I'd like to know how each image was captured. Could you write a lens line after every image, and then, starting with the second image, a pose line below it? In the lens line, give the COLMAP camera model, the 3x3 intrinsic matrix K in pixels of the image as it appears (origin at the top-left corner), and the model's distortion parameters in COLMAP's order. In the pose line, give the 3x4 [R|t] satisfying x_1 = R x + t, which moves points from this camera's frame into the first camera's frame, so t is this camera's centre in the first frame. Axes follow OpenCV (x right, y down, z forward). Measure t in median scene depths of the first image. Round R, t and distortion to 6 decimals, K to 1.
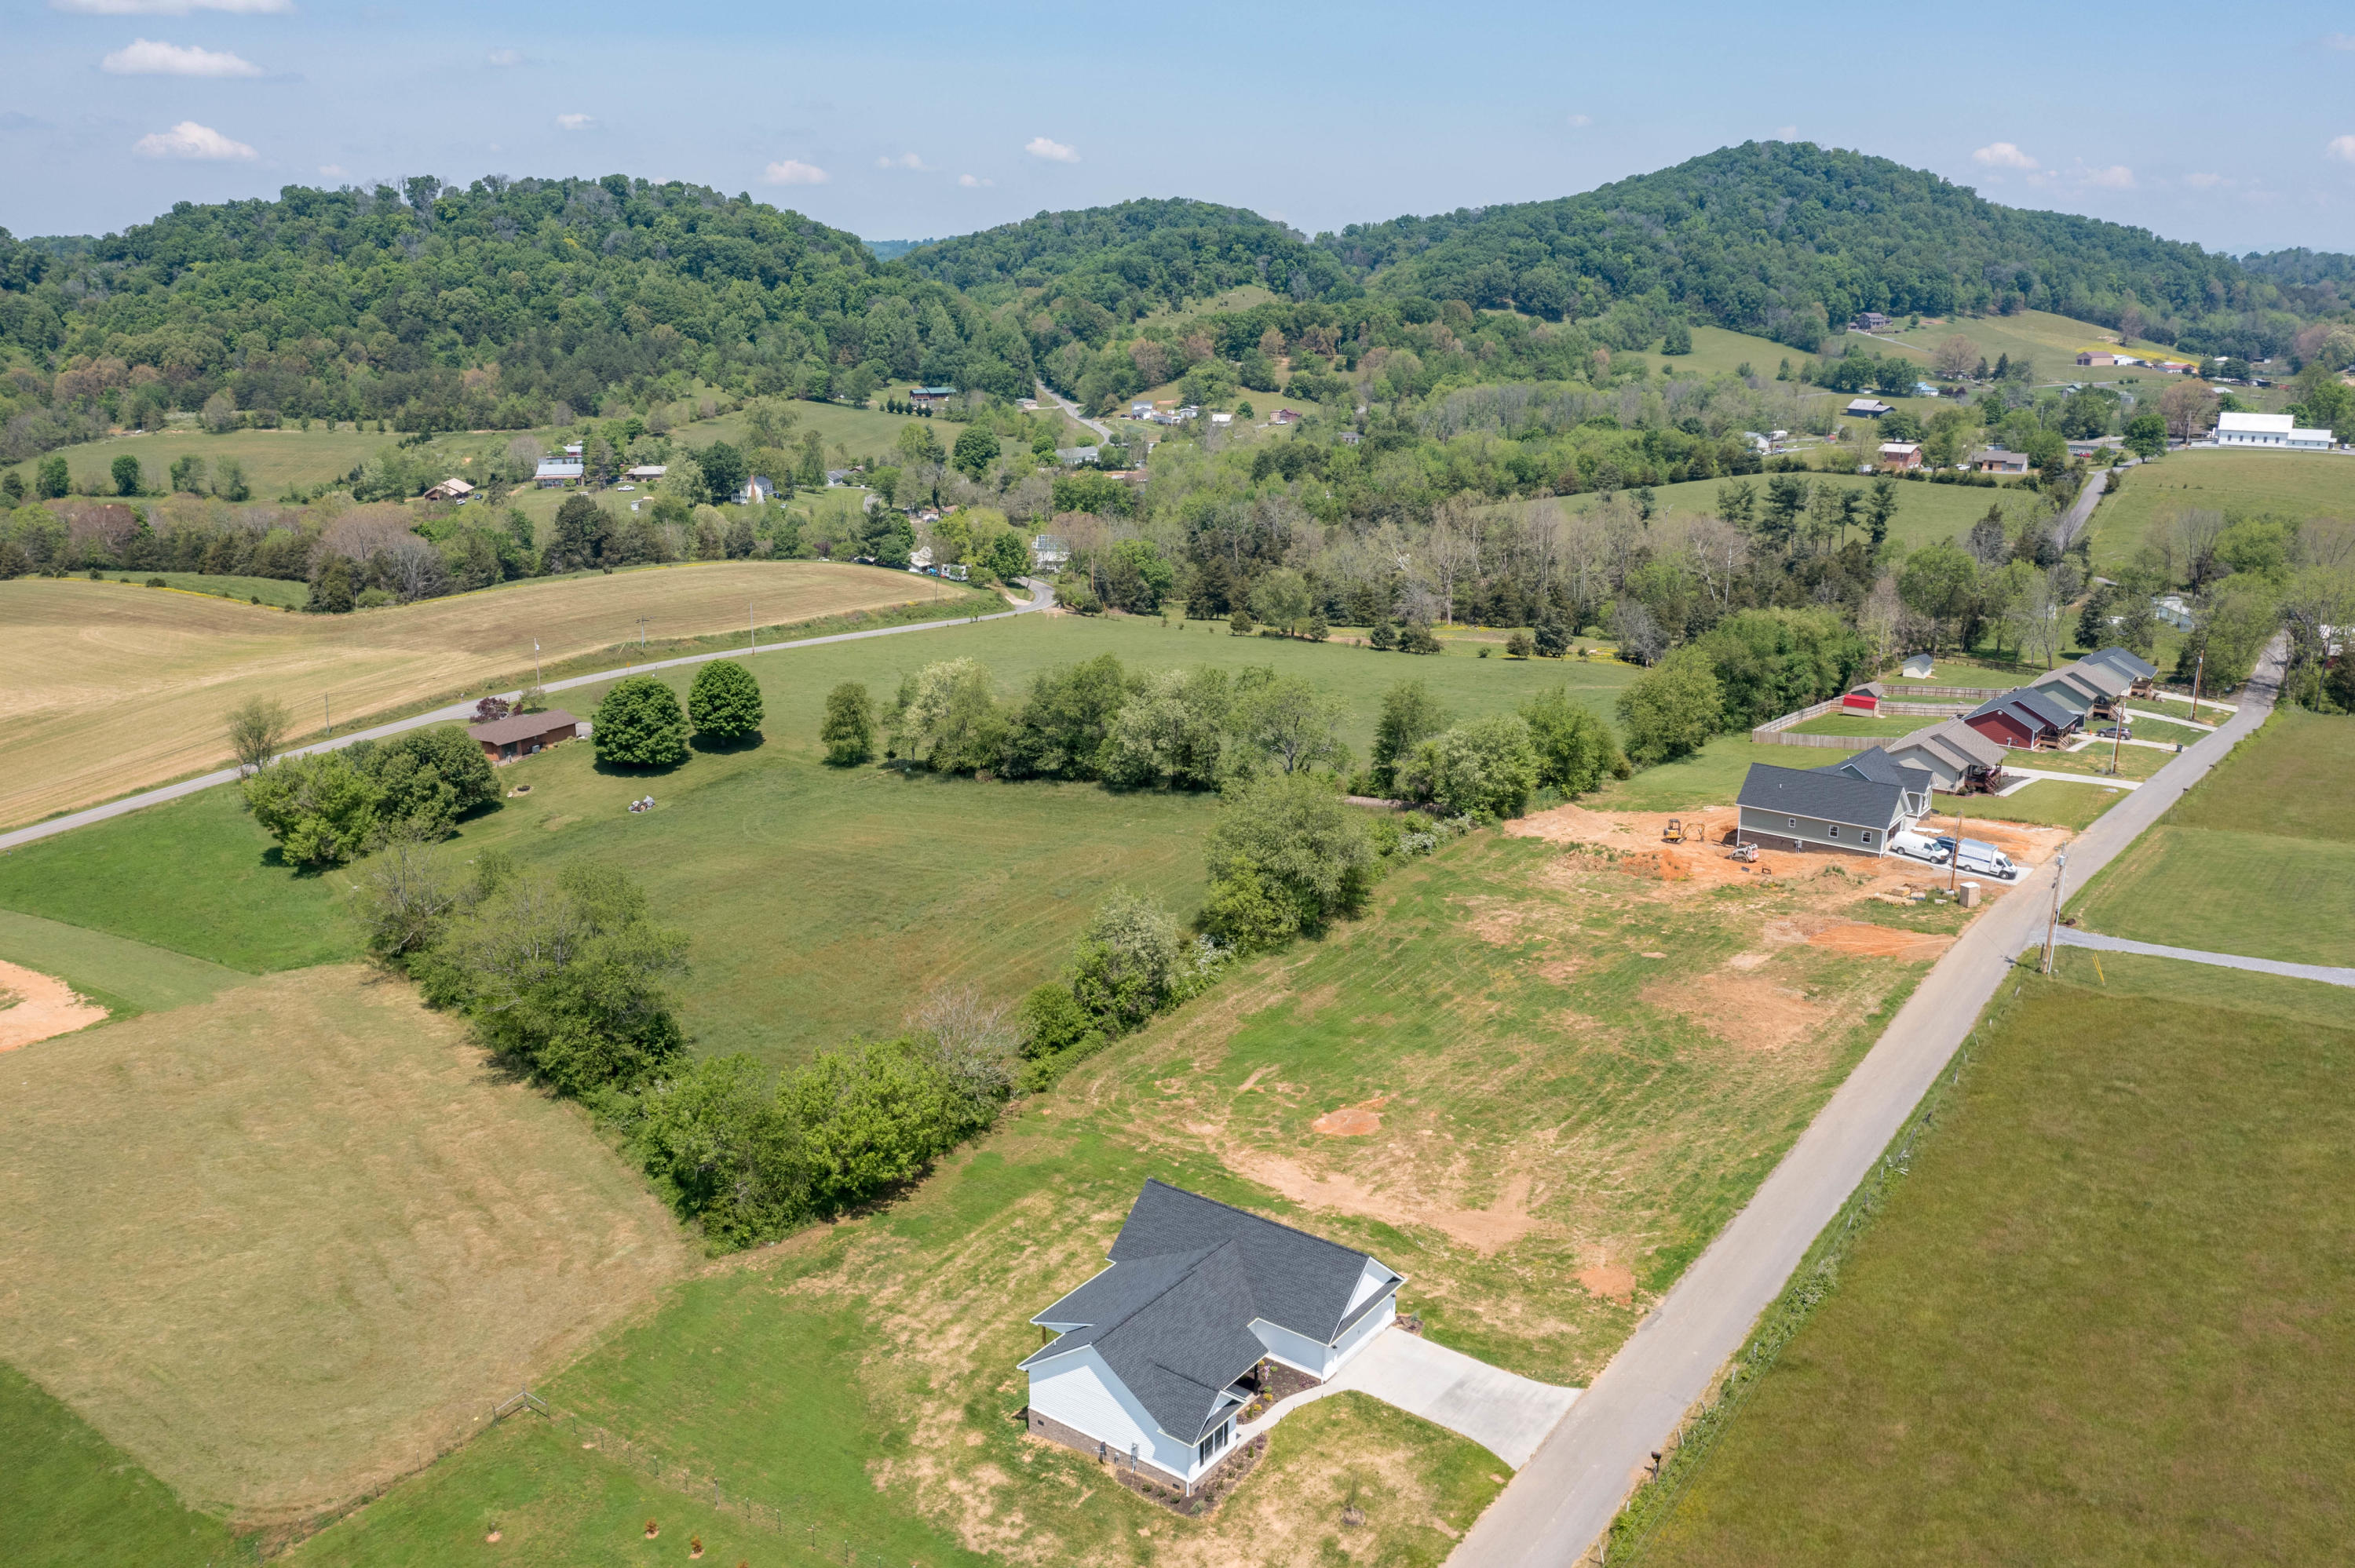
lens RADIAL K [[1844.3, 0, 1156.0], [0, 1844.3, 772.3], [0, 0, 1]] dist [-0.035743, 0.000621]
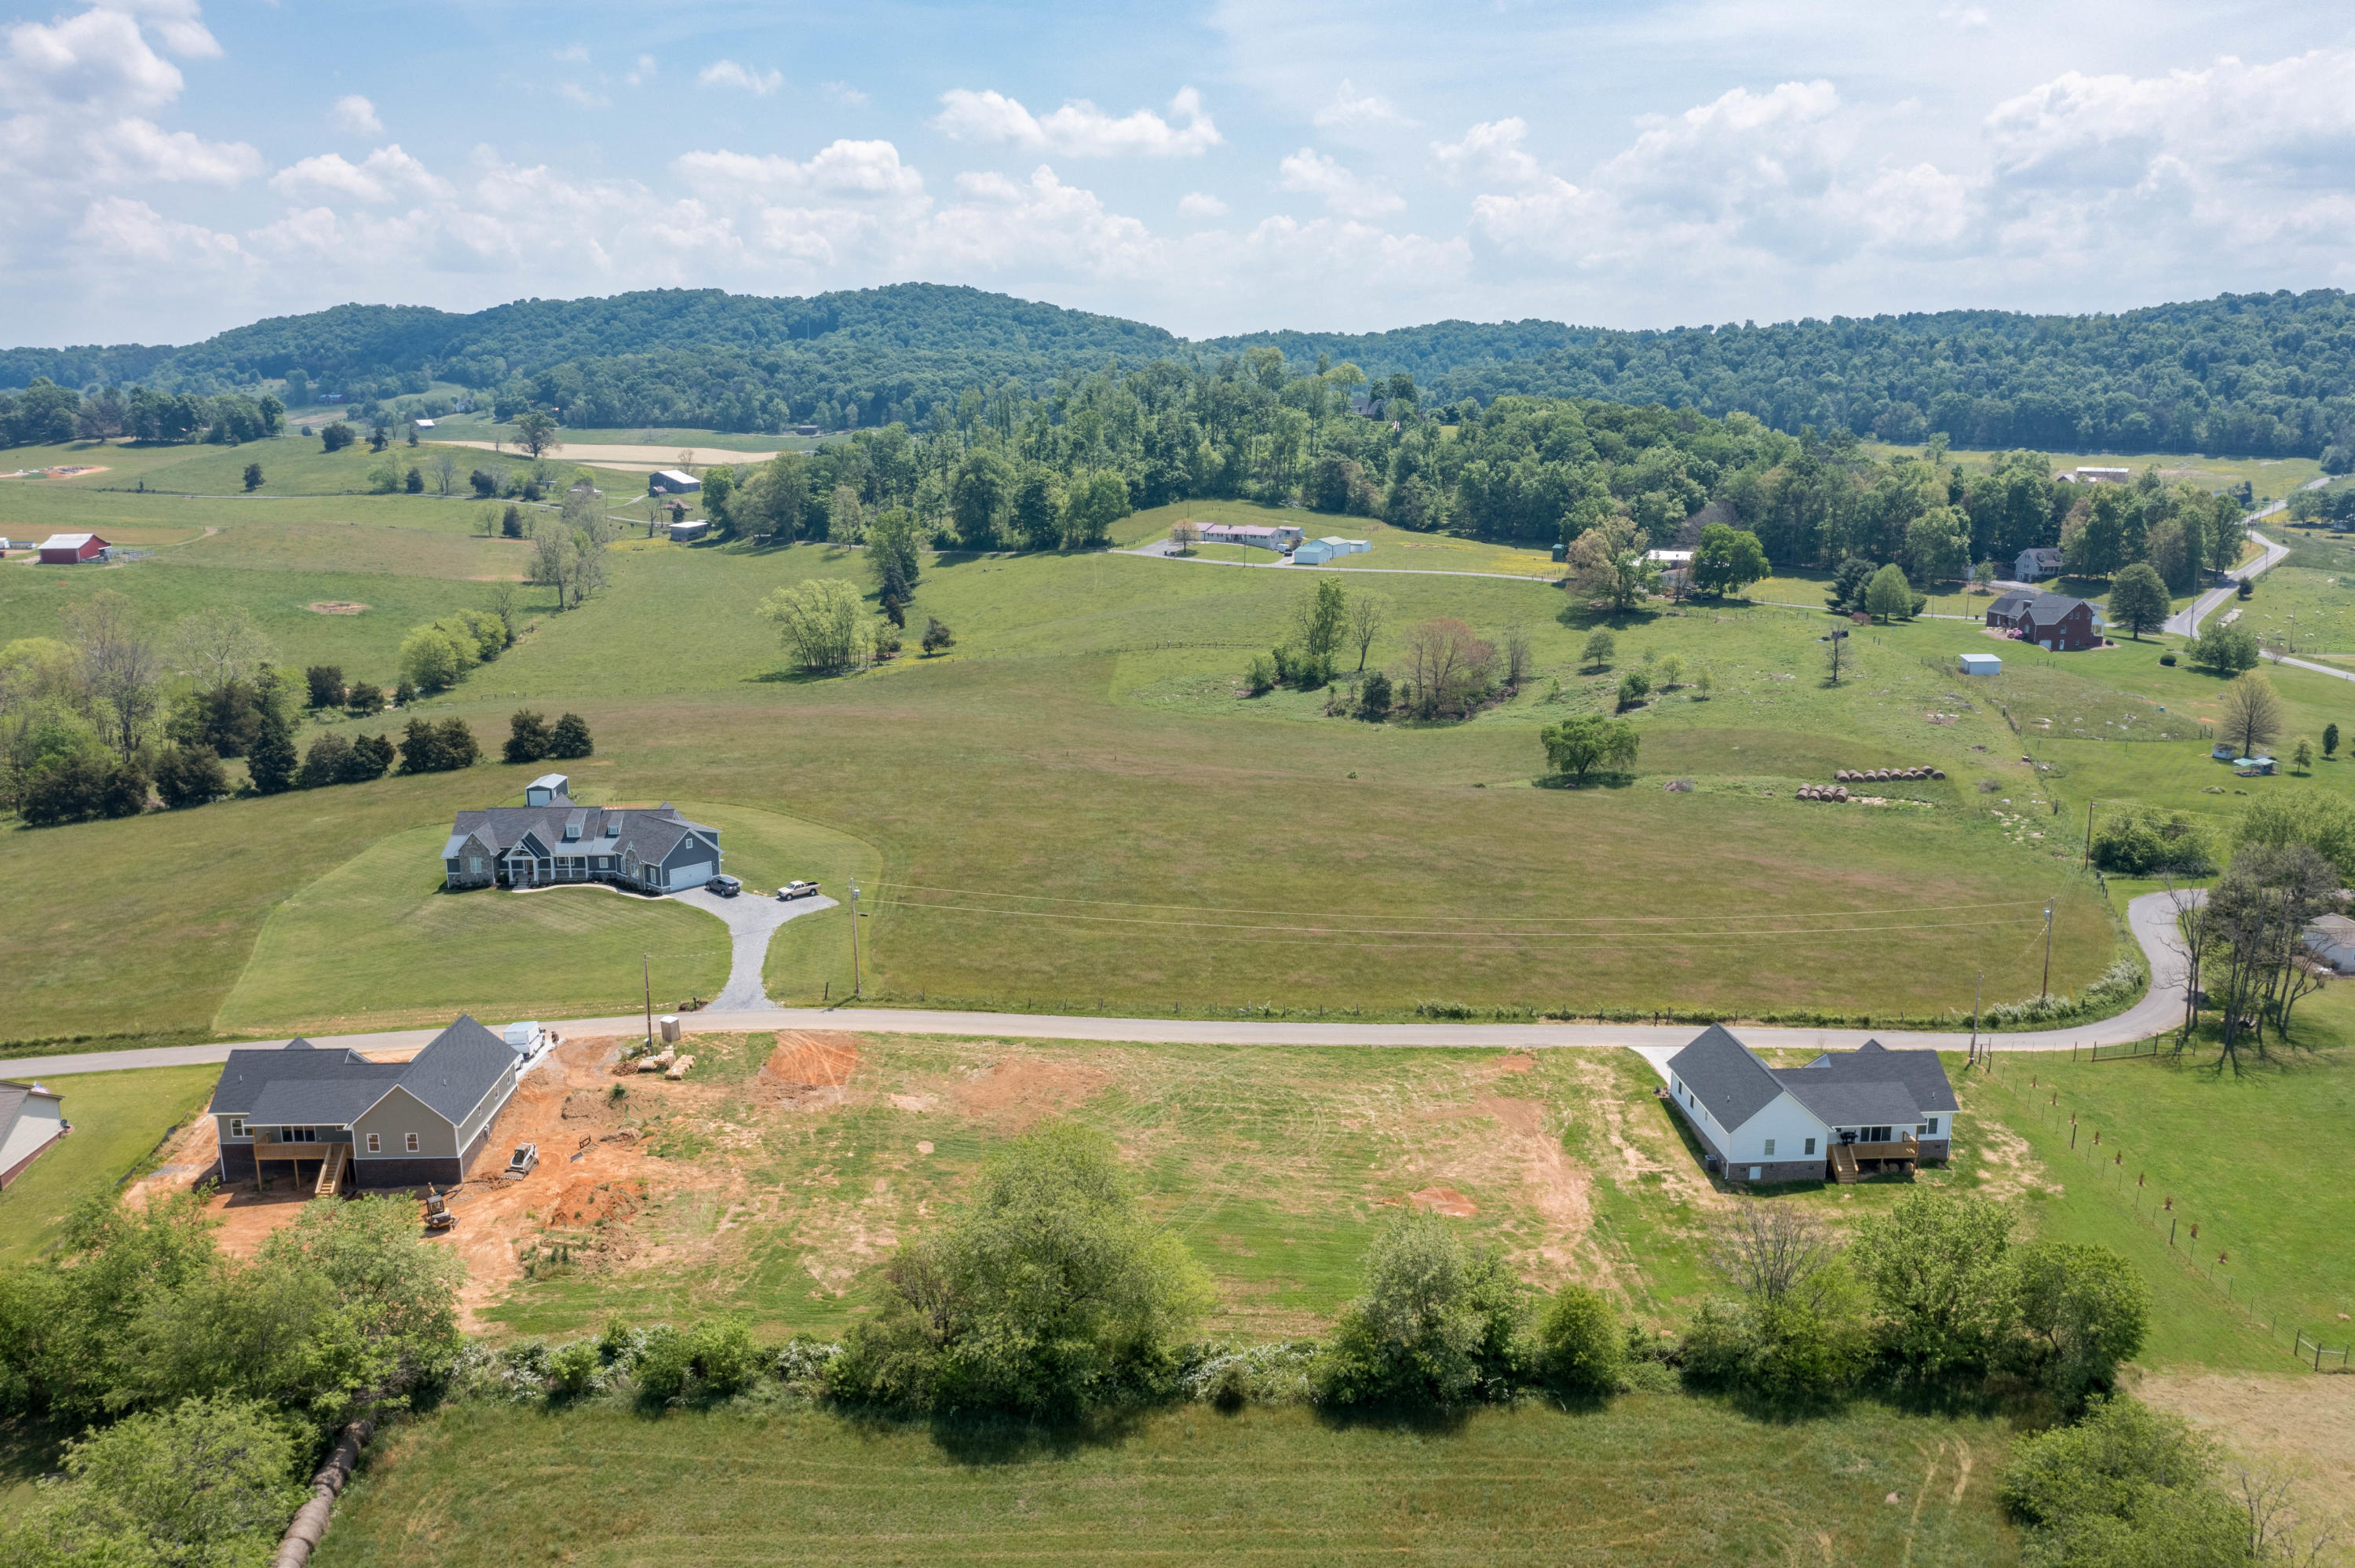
lens RADIAL K [[1844.3, 0, 1162.2], [0, 1844.3, 775.5], [0, 0, 1]] dist [-0.035743, 0.000621]
pose [[-0.641236, -0.151432, 0.752253, -0.136385], [0.209894, 0.908333, 0.361769, -0.110717], [-0.738079, 0.389872, -0.550671, 0.405928]]
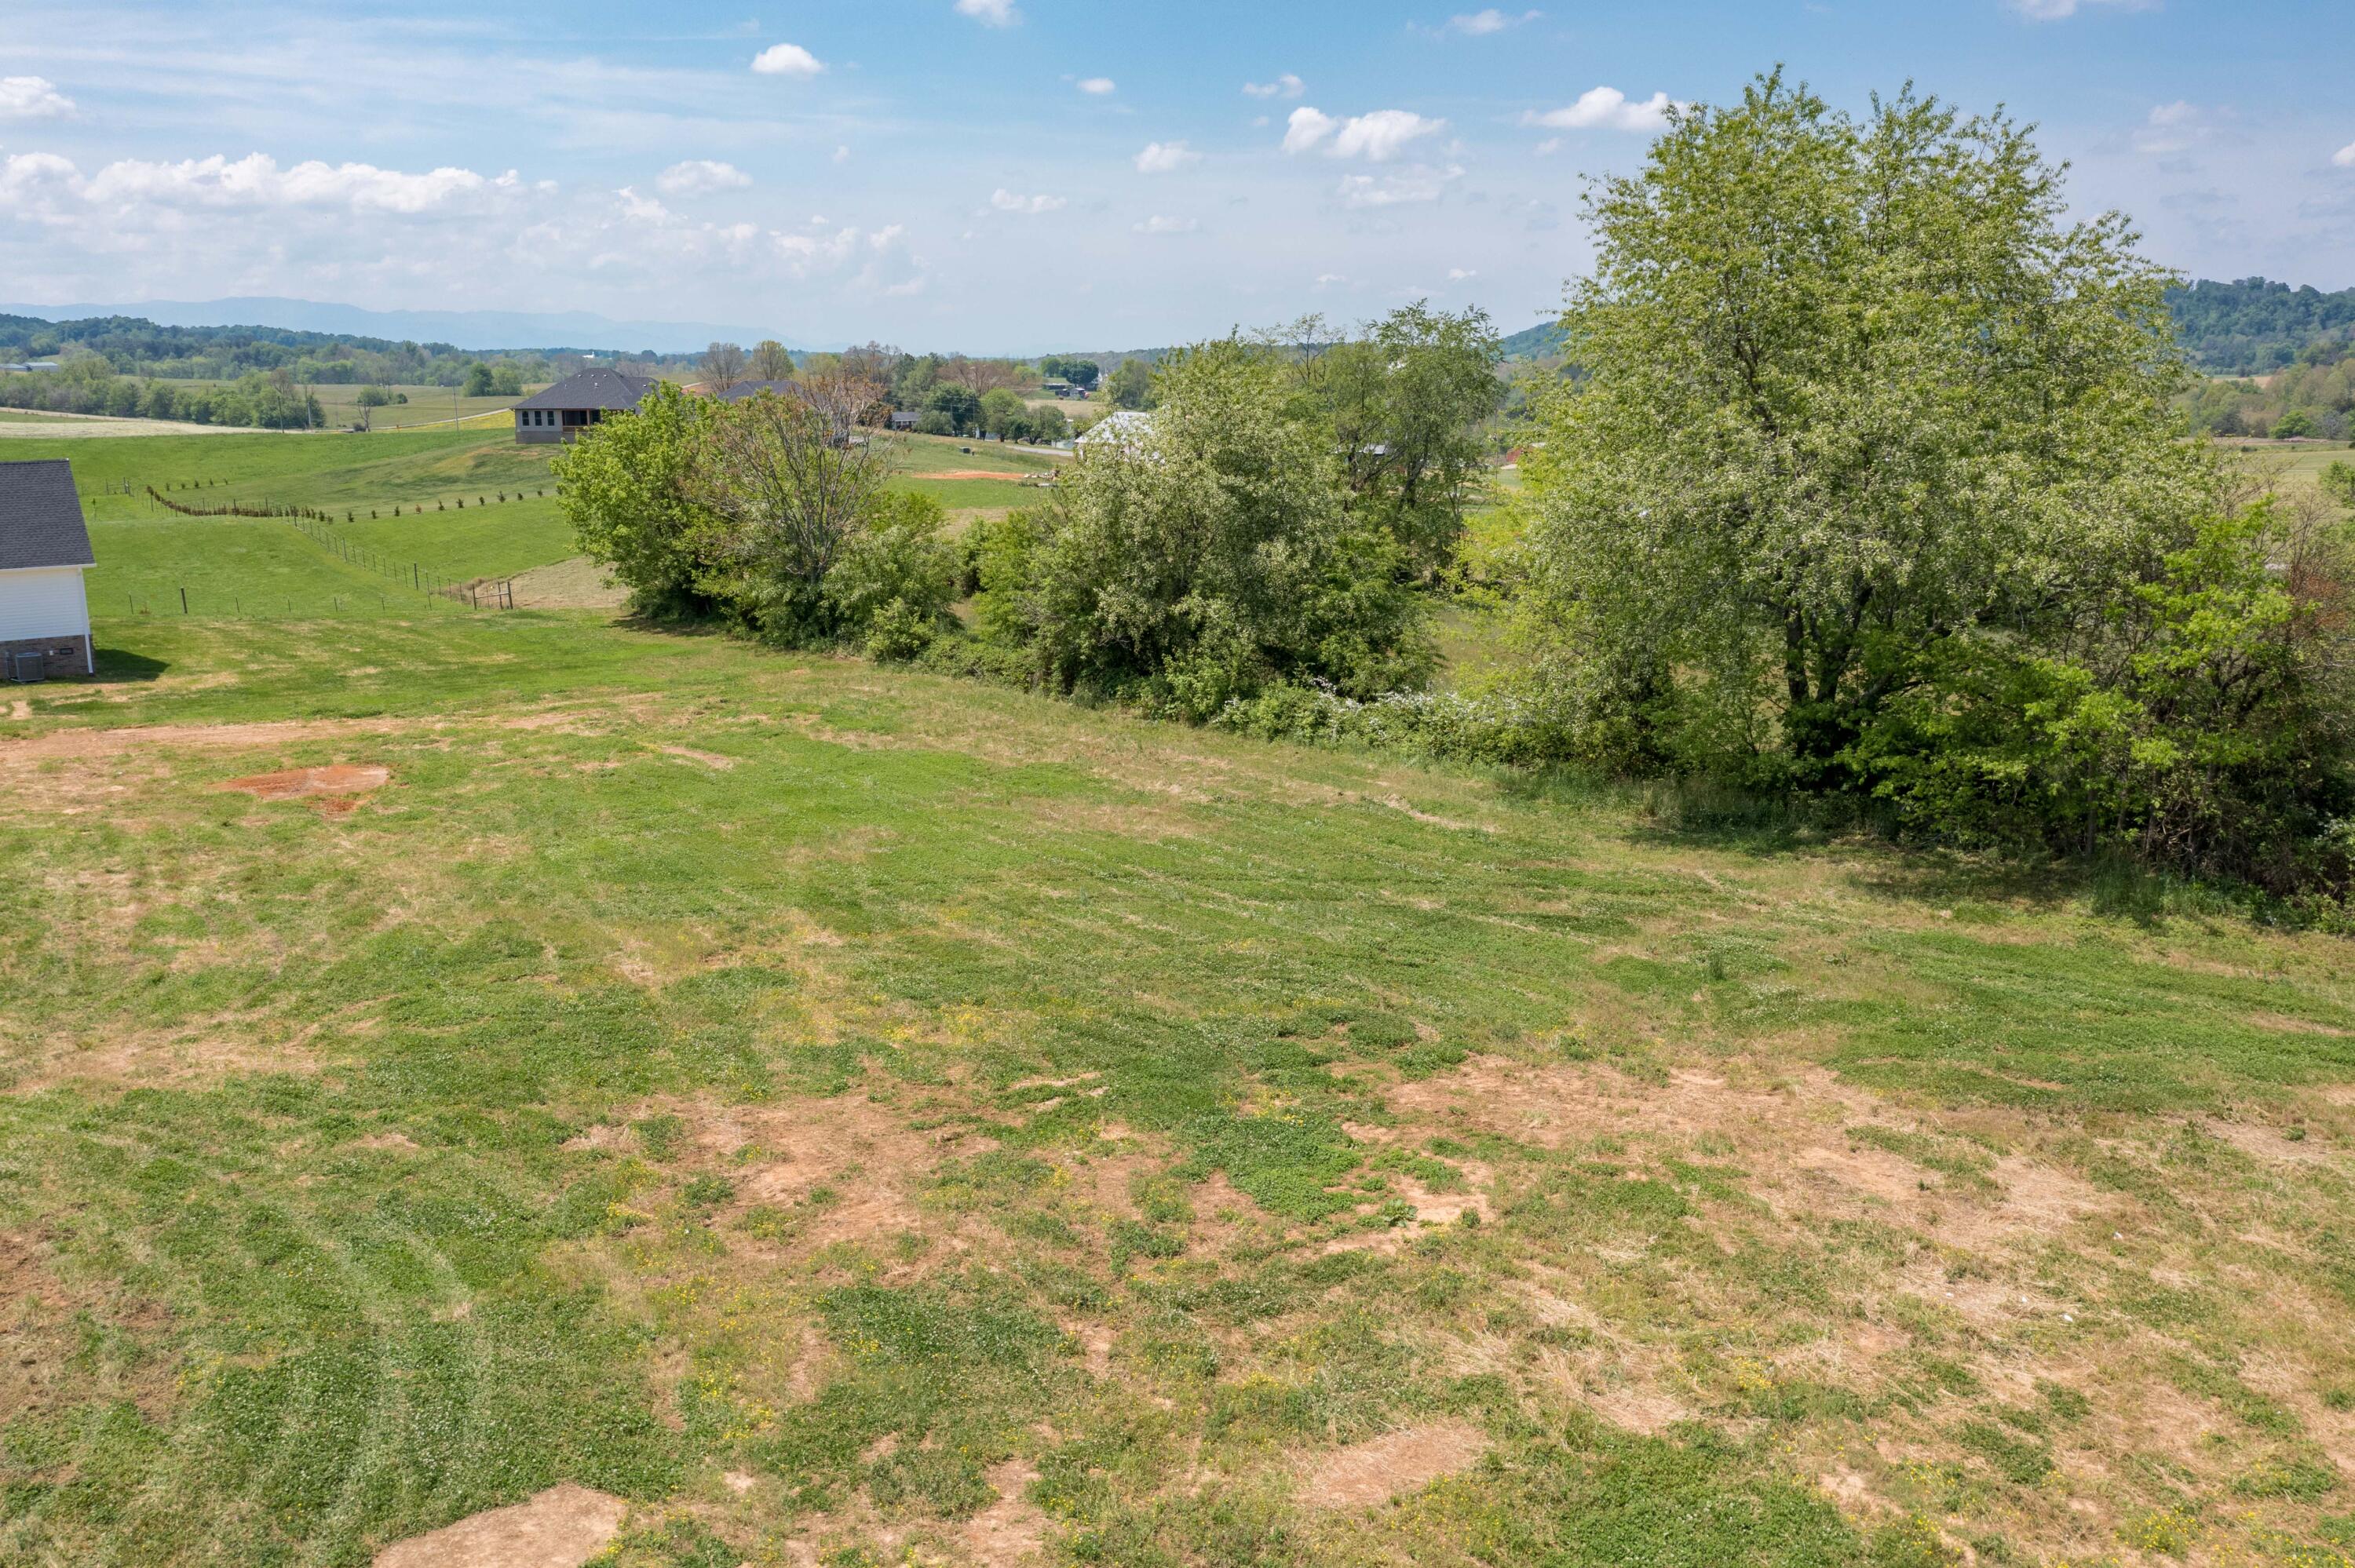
lens RADIAL K [[1844.3, 0, 1166.8], [0, 1844.3, 781.1], [0, 0, 1]] dist [-0.035743, 0.000621]
pose [[-0.280542, 0.222737, -0.933640, 0.101231], [-0.253988, 0.920803, 0.295993, 0.009929], [0.925628, 0.320172, -0.201752, 0.313945]]
